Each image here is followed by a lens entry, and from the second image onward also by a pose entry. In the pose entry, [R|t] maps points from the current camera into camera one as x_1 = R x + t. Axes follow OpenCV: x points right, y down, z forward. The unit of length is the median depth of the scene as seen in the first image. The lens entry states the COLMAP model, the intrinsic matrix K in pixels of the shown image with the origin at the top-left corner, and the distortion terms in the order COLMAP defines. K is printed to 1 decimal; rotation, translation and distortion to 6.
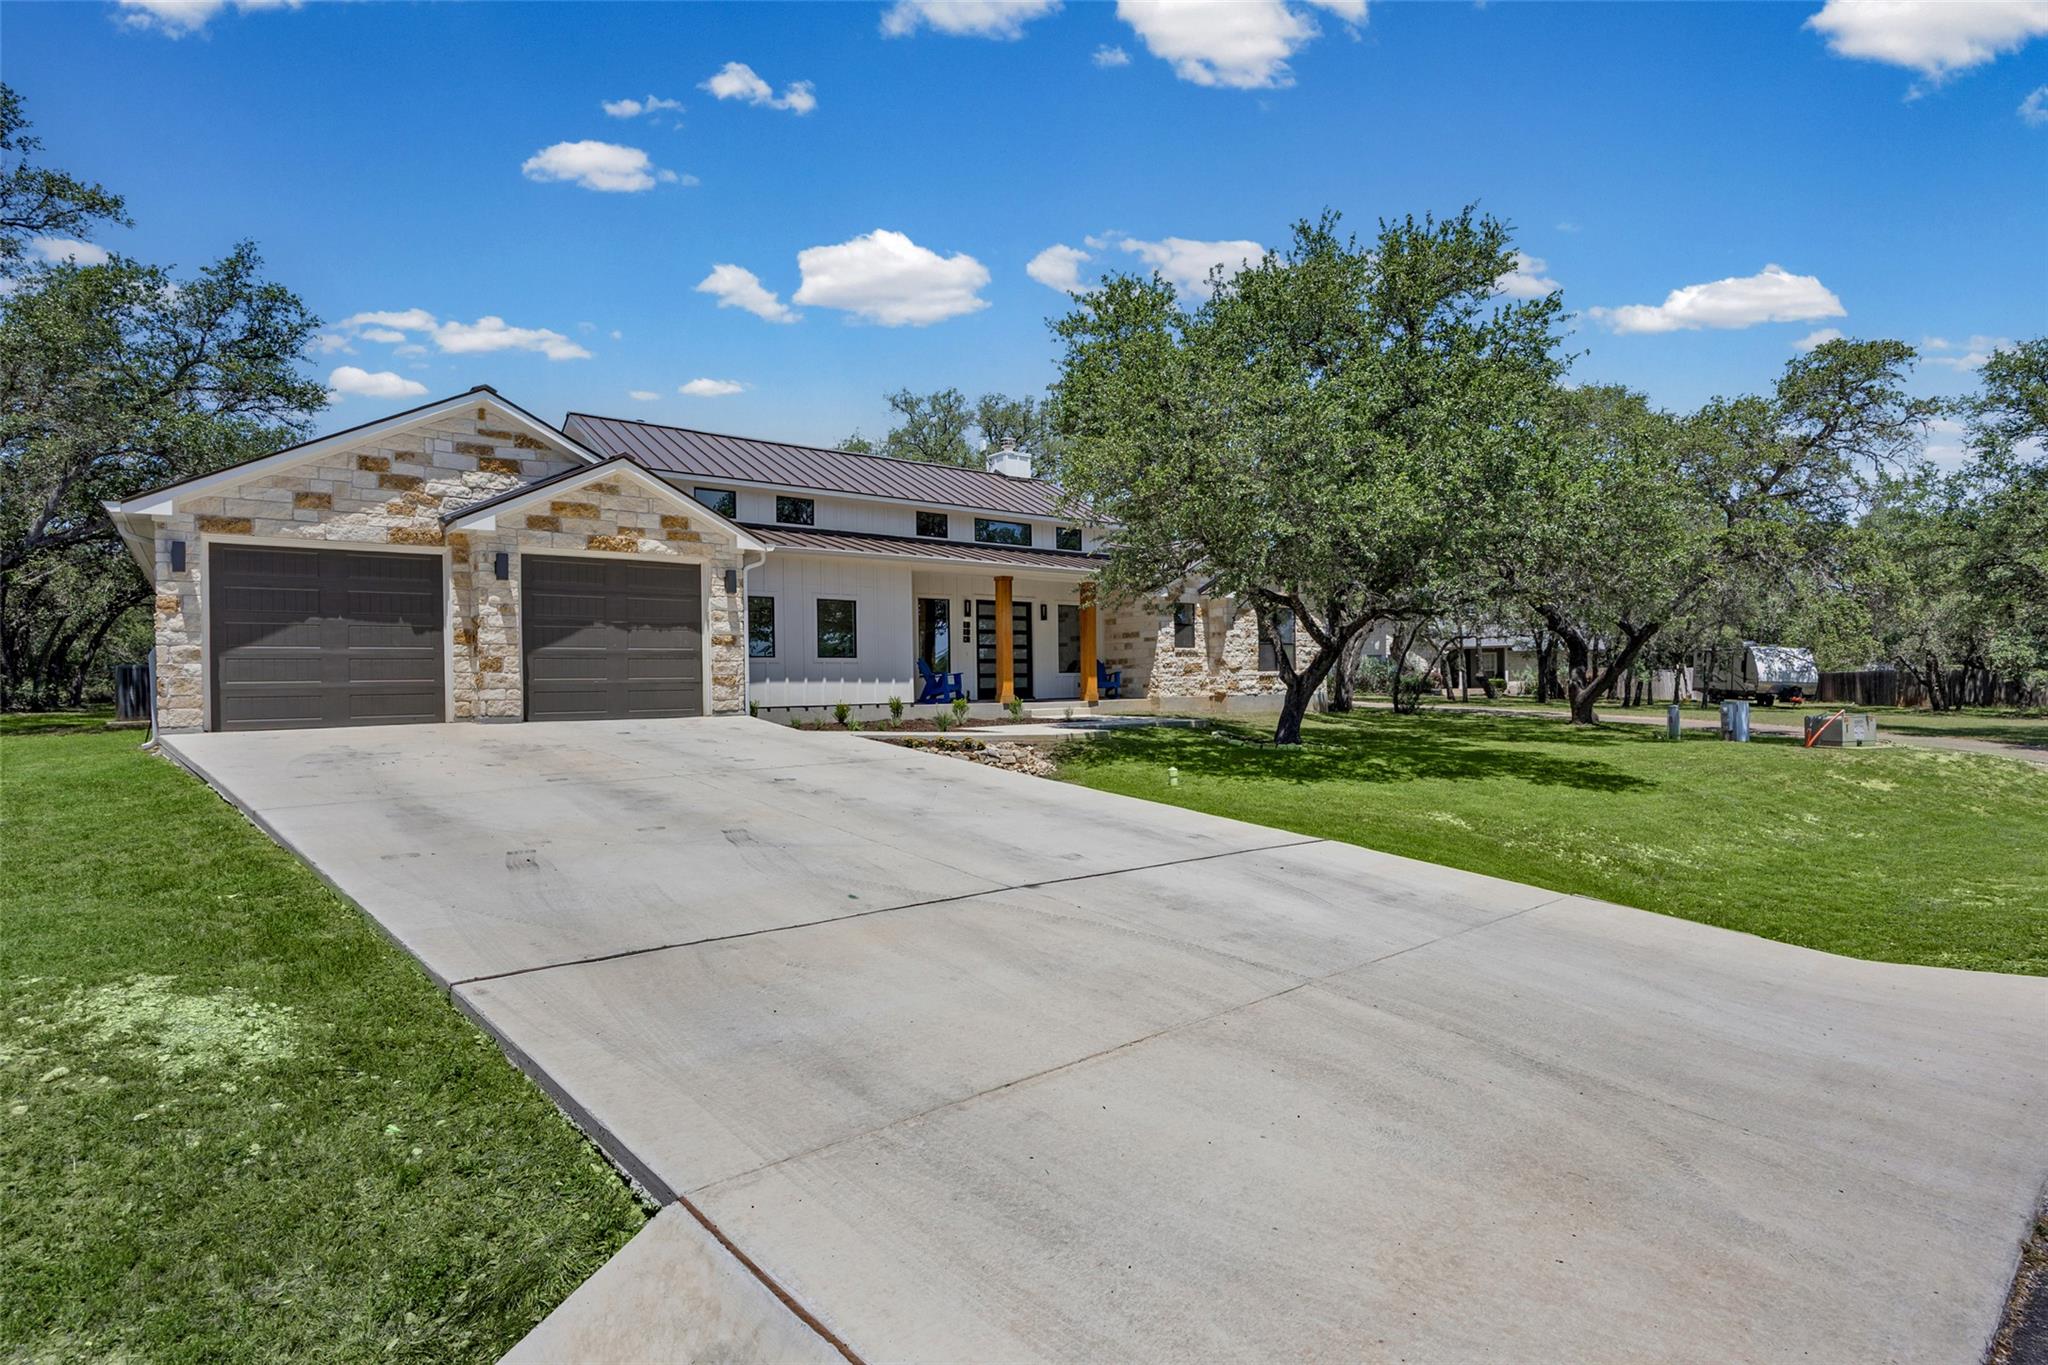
lens RADIAL K [[1065.3, 0, 1016.3], [0, 1065.3, 684.9], [0, 0, 1]] dist [-0.023020, -0.000644]
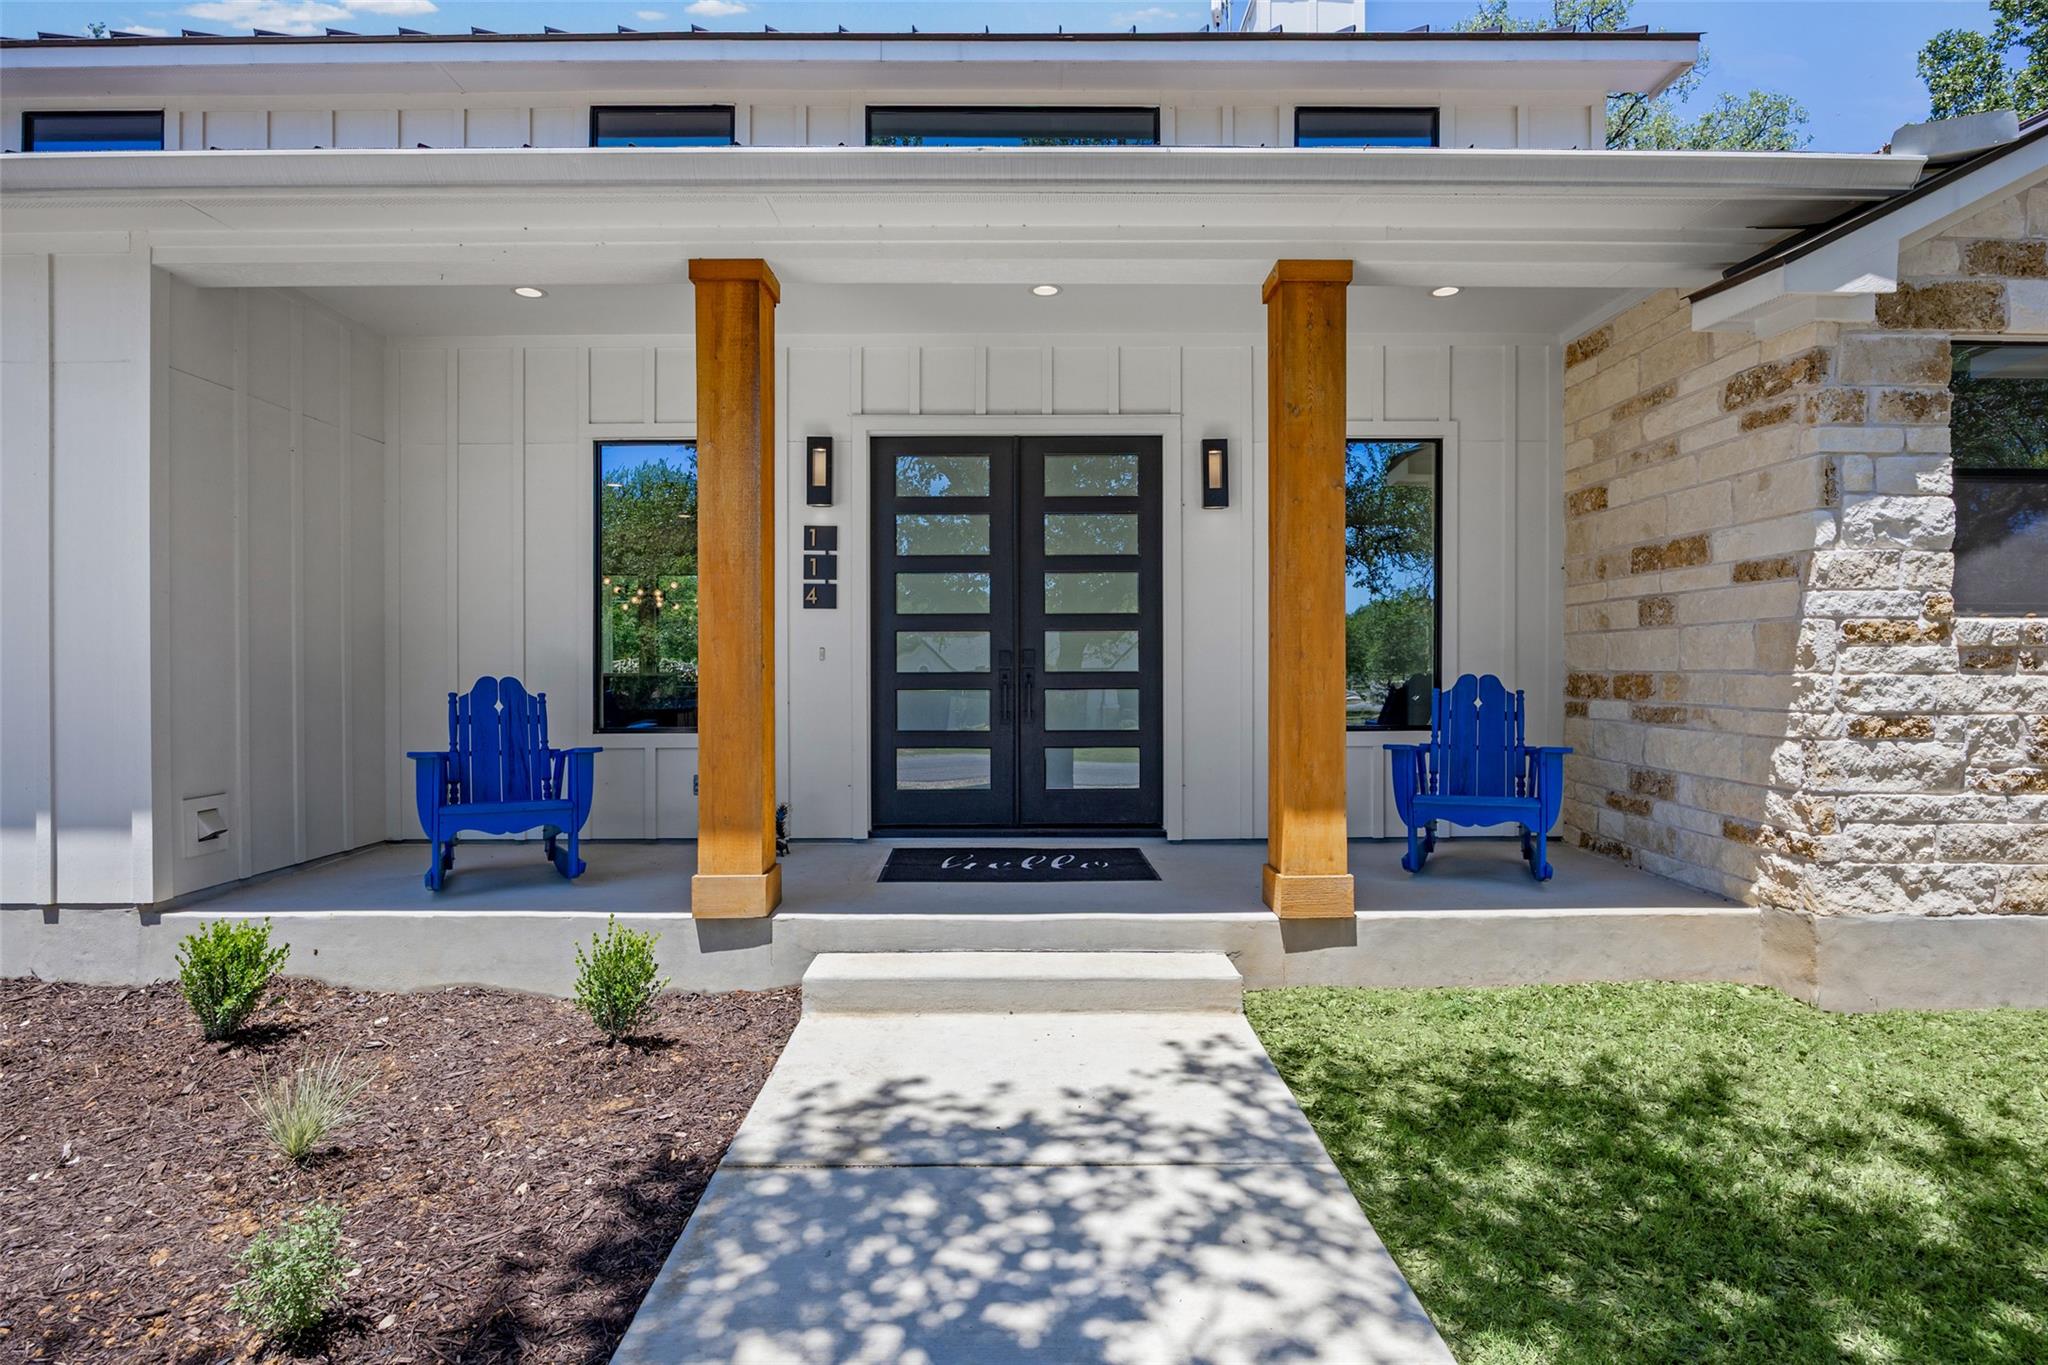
lens RADIAL K [[1108.5, 0, 962.3], [0, 1108.5, 668.6], [0, 0, 1]] dist [-0.003363, -0.002196]
pose [[0.789080, 0.014355, -0.614122, 0.149064], [-0.008580, 0.999887, 0.012347, -0.031289], [0.614230, -0.004473, 0.789114, 0.869892]]
